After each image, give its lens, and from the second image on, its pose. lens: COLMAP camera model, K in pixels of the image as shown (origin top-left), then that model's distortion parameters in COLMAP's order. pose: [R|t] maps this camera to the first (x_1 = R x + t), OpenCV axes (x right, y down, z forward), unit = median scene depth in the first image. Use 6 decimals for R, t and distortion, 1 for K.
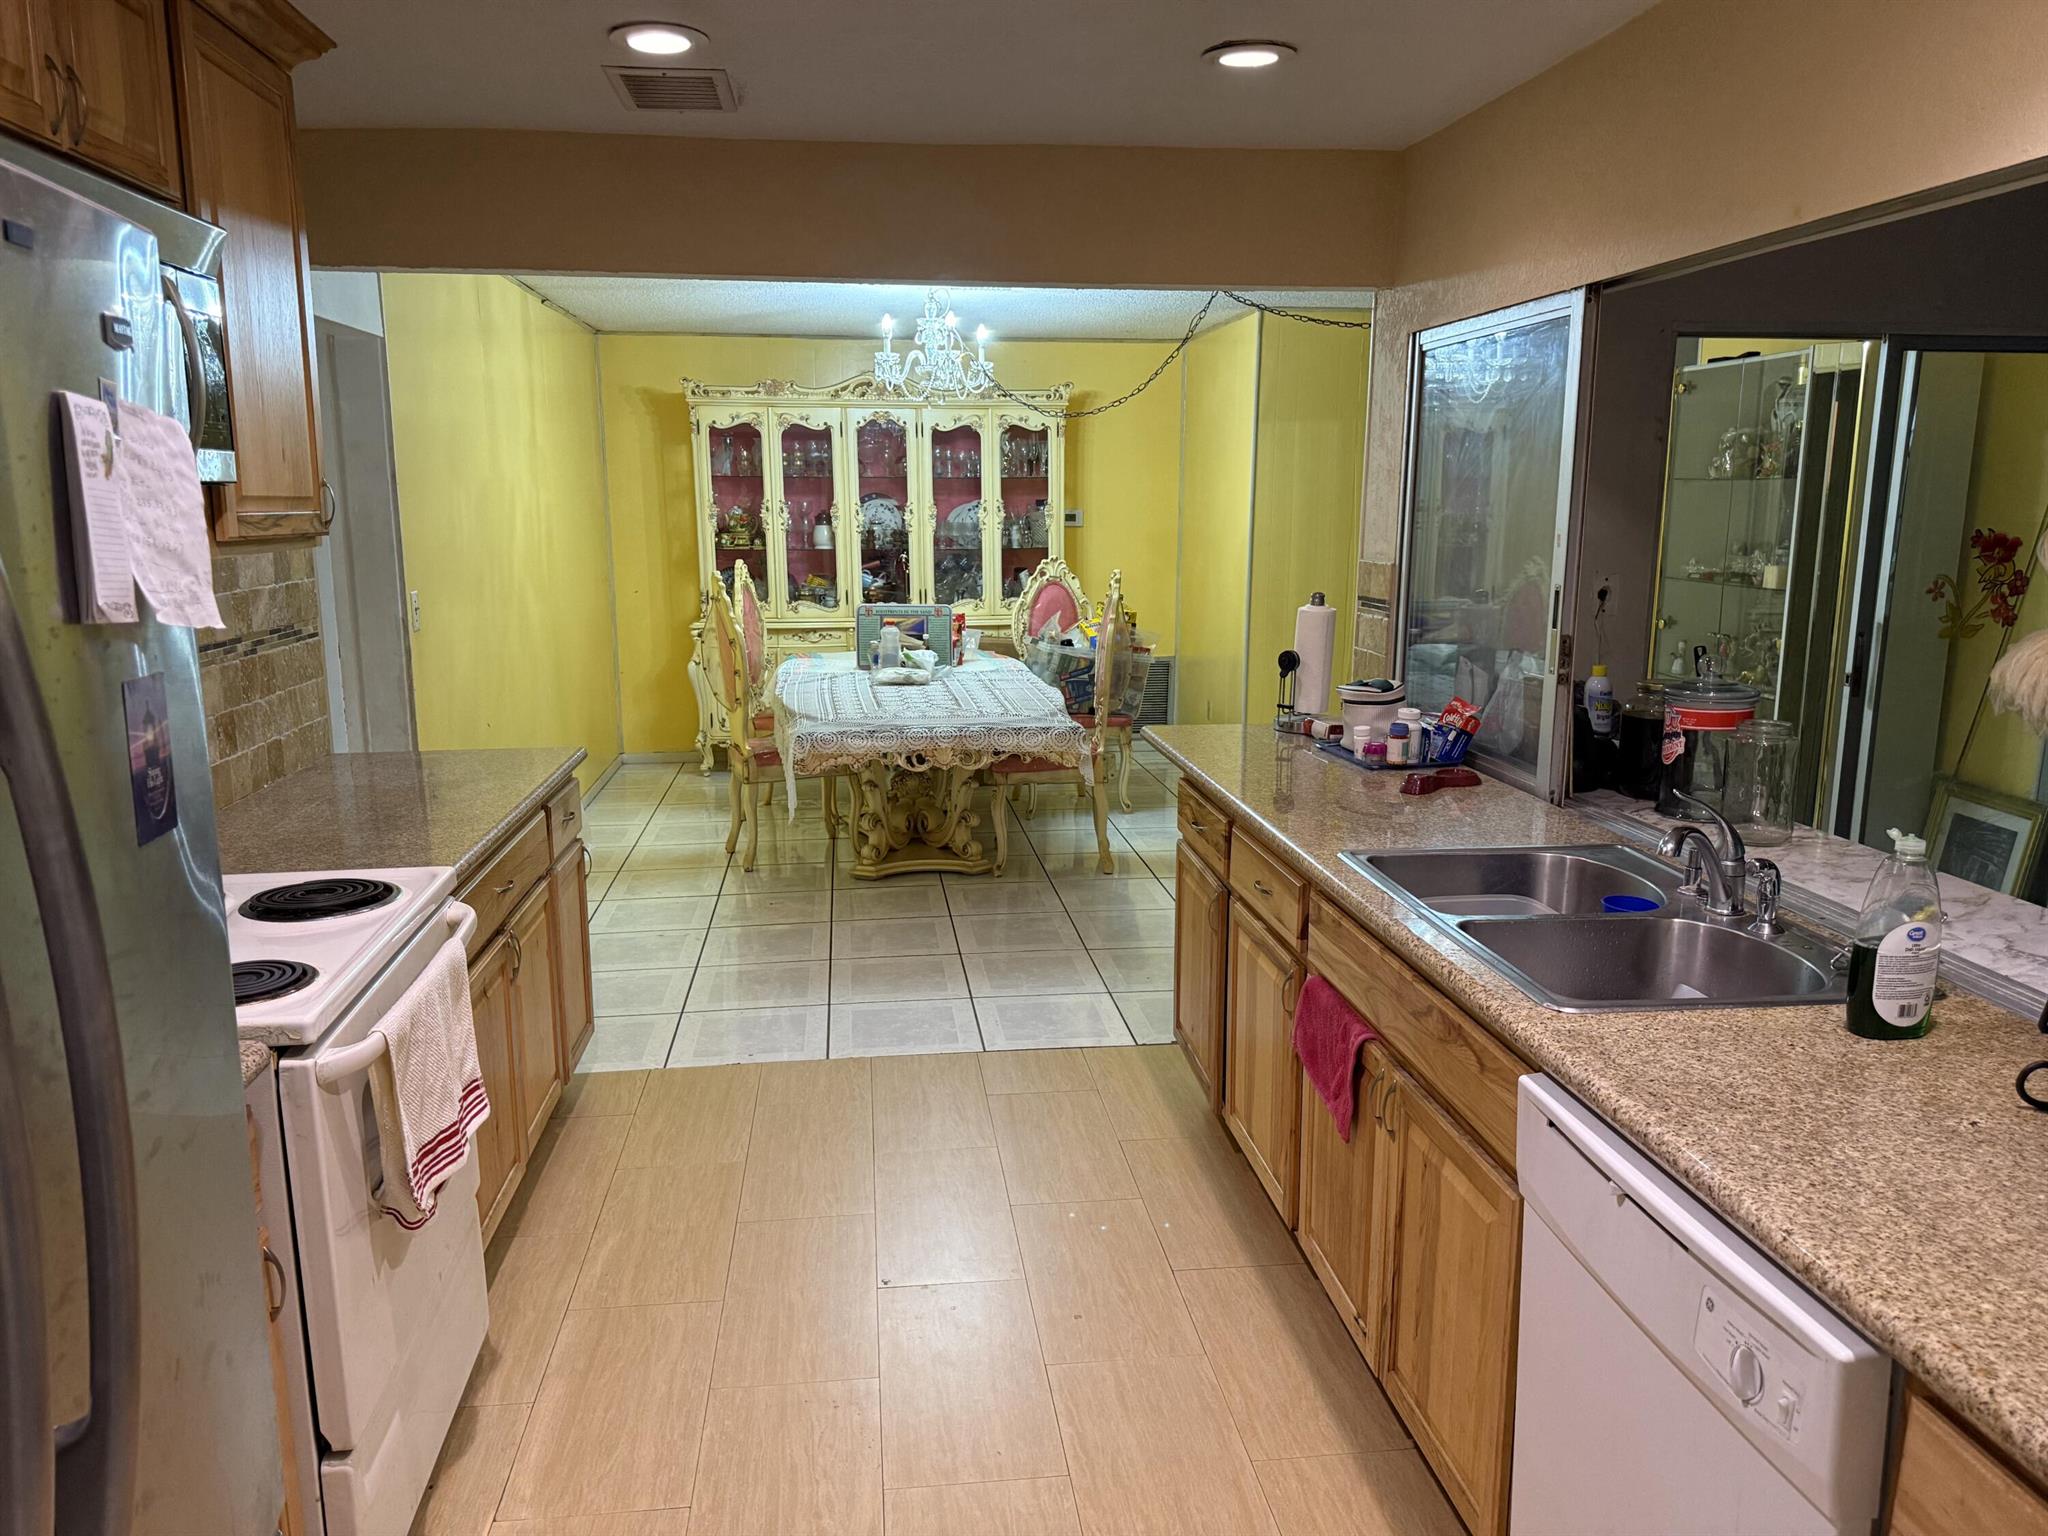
lens RADIAL K [[1443.7, 0, 1024.0], [0, 1443.7, 768.0], [0, 0, 1]] dist [0.112027, -0.001585]
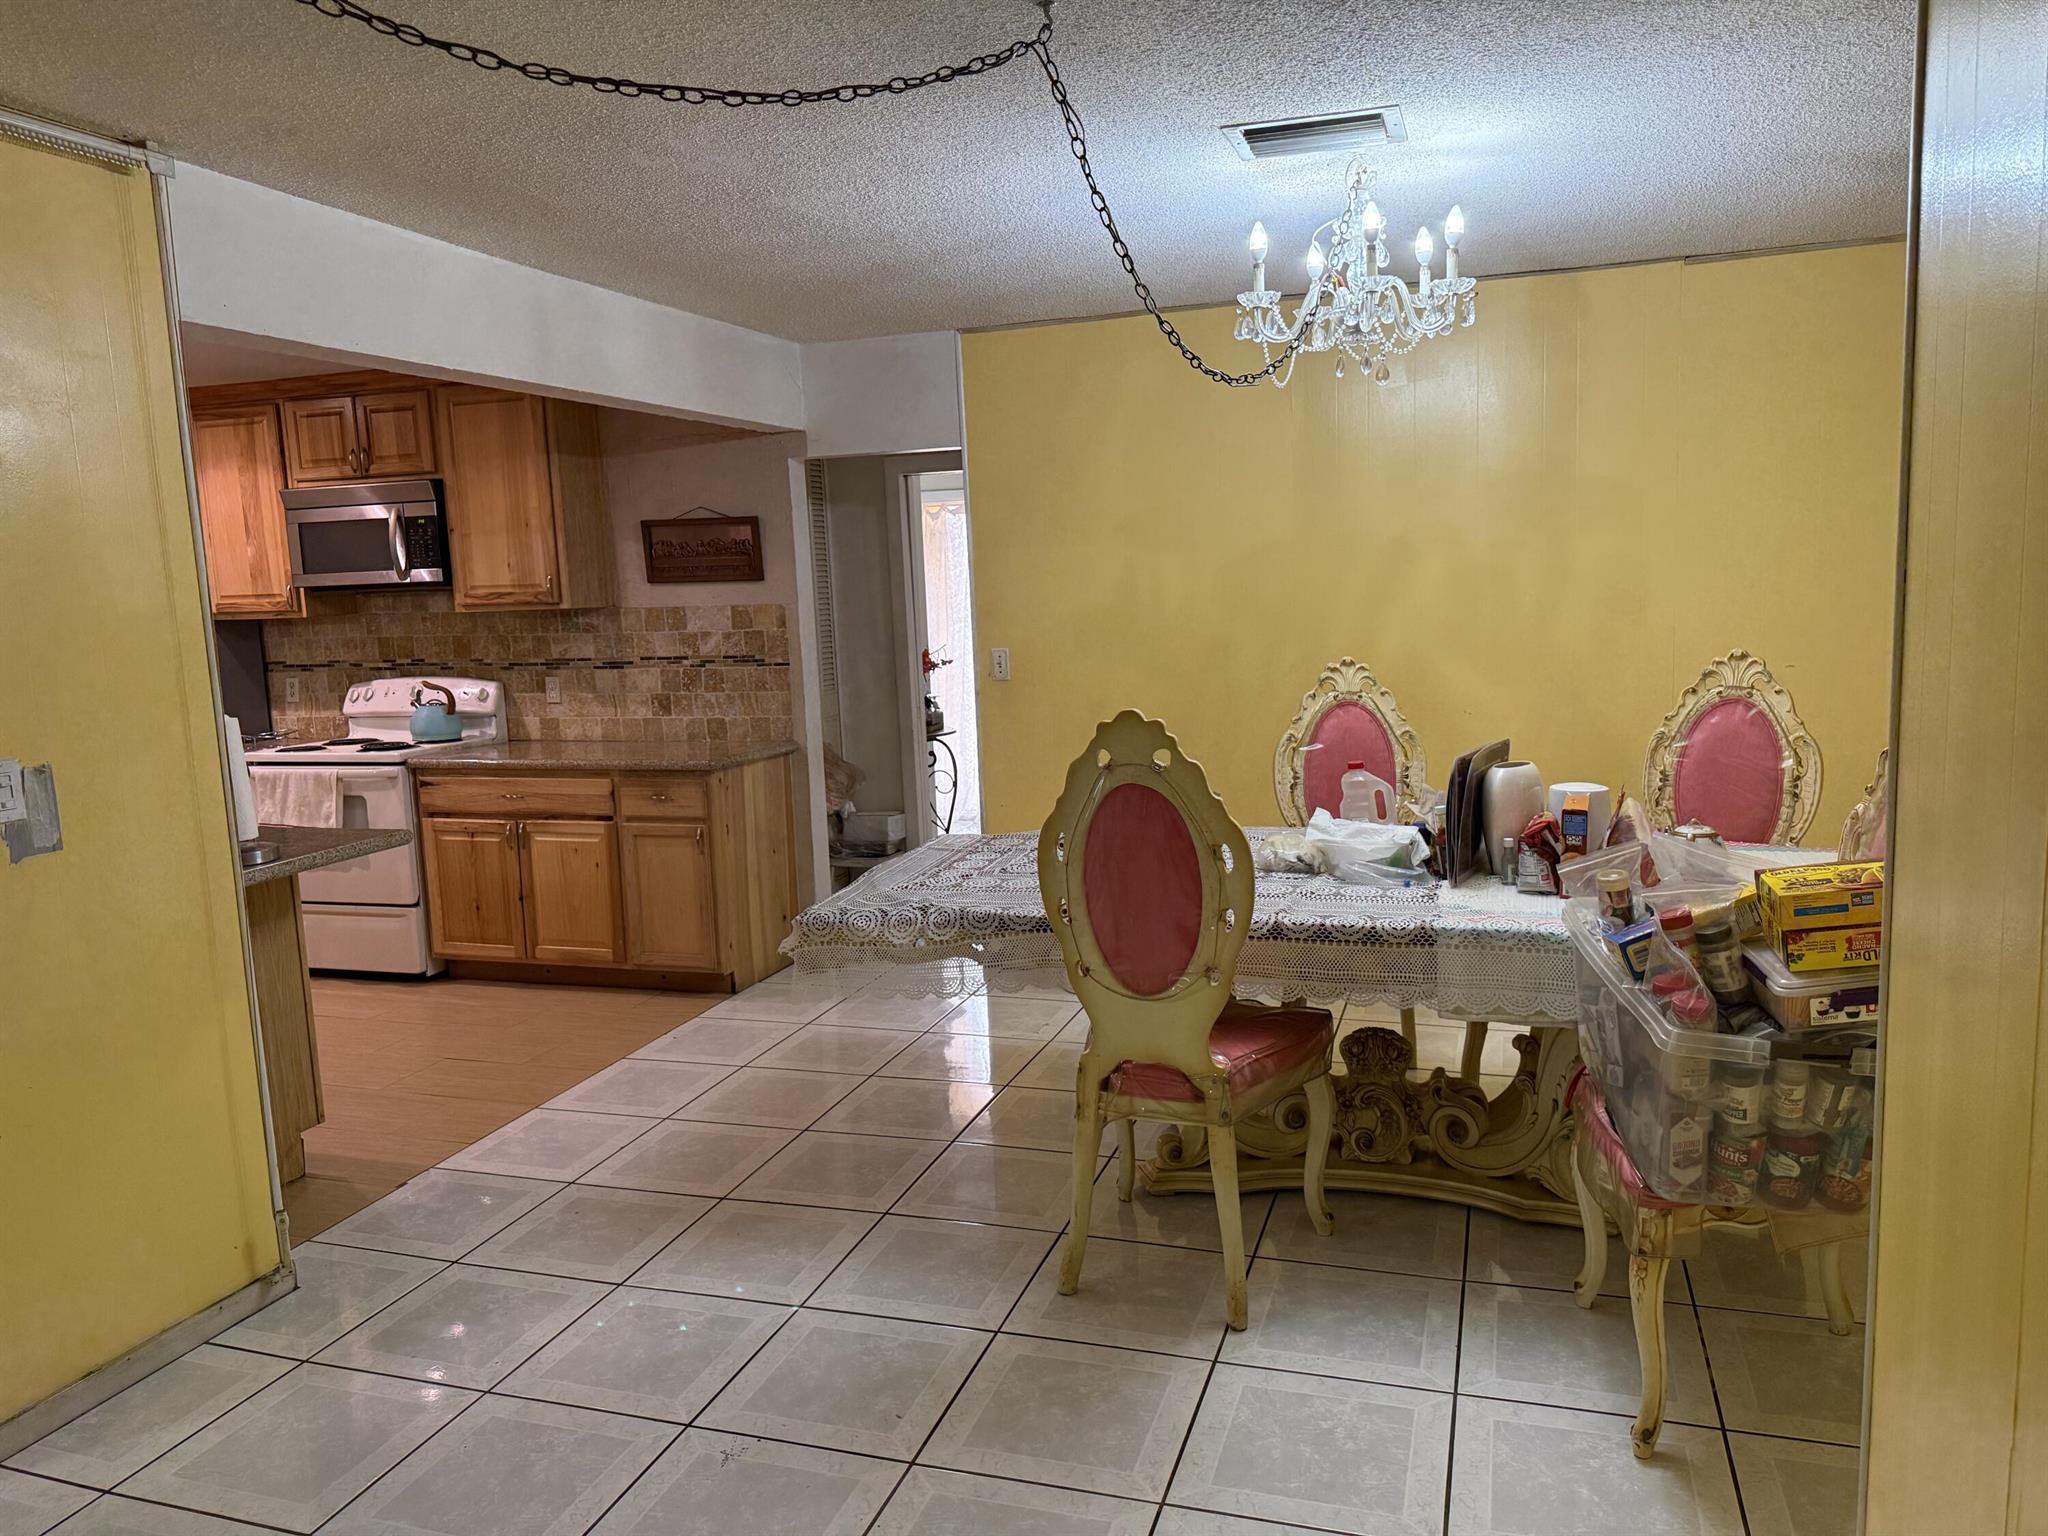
lens RADIAL K [[1458.5, 0, 1072.4], [0, 1458.5, 771.0], [0, 0, 1]] dist [0.045690, -0.048088]
pose [[-0.414019, 0.140230, -0.899402, 0.375648], [-0.135131, 0.967646, 0.213075, -0.163075], [0.900182, 0.209754, -0.381674, 0.874365]]
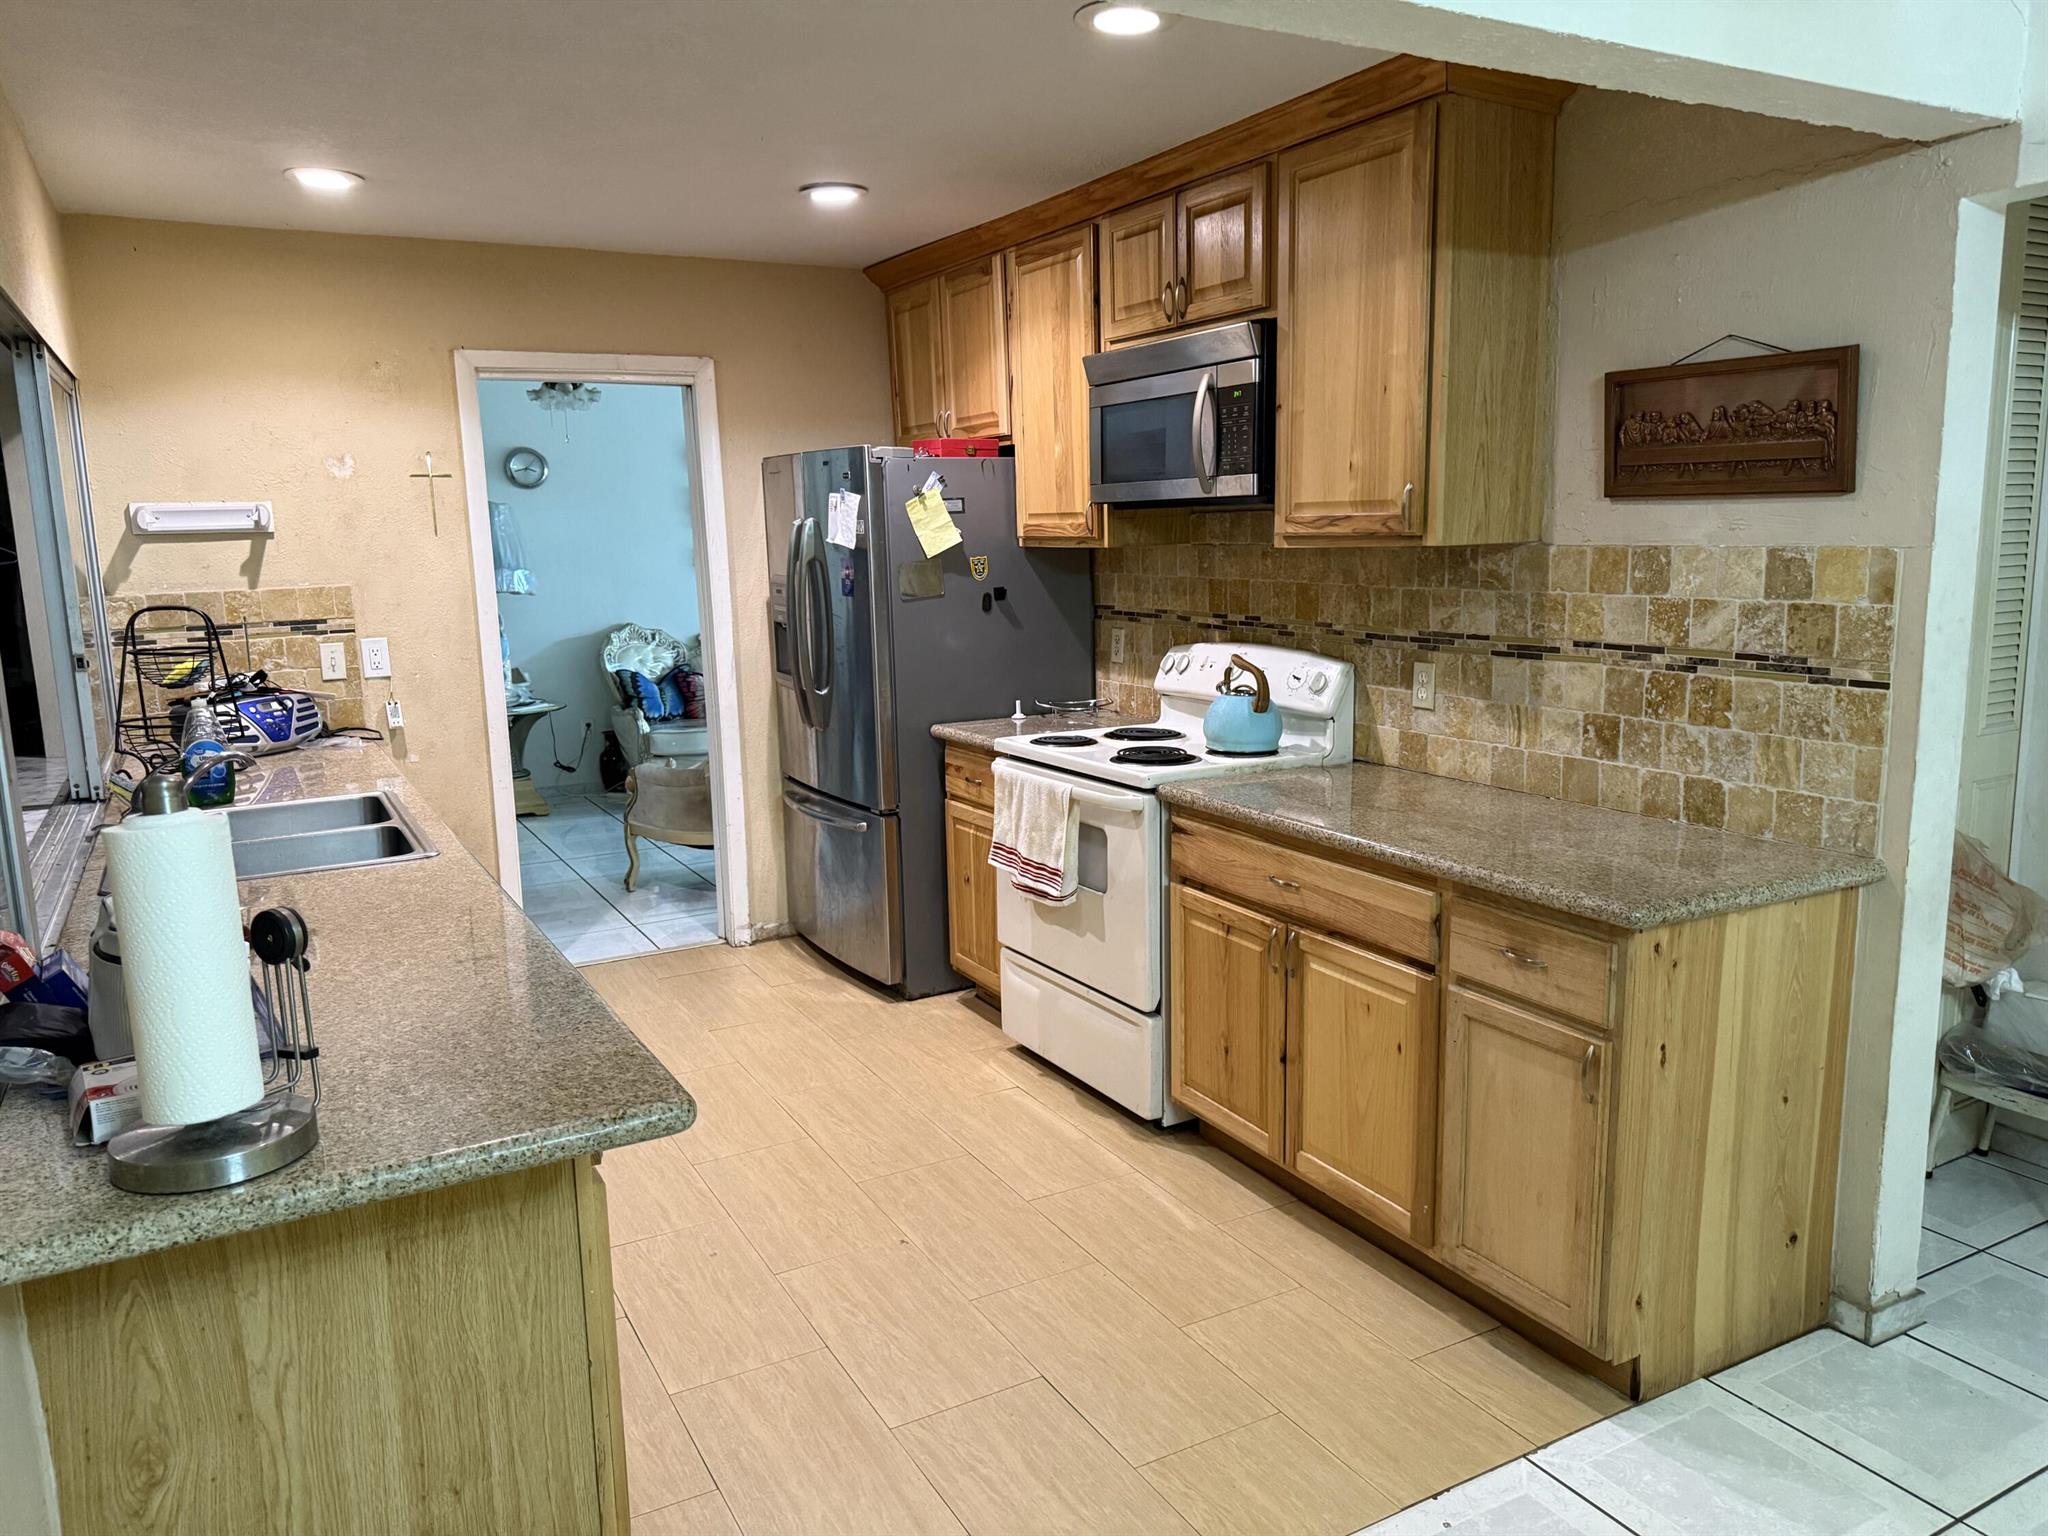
lens RADIAL K [[1452.9, 0, 1024.0], [0, 1452.9, 768.0], [0, 0, 1]] dist [0.106768, -0.194609]
pose [[-0.928176, 0.082637, -0.362850, 0.068908], [-0.047373, 0.940863, 0.335458, -0.123004], [0.369113, 0.328553, -0.869372, 0.676678]]
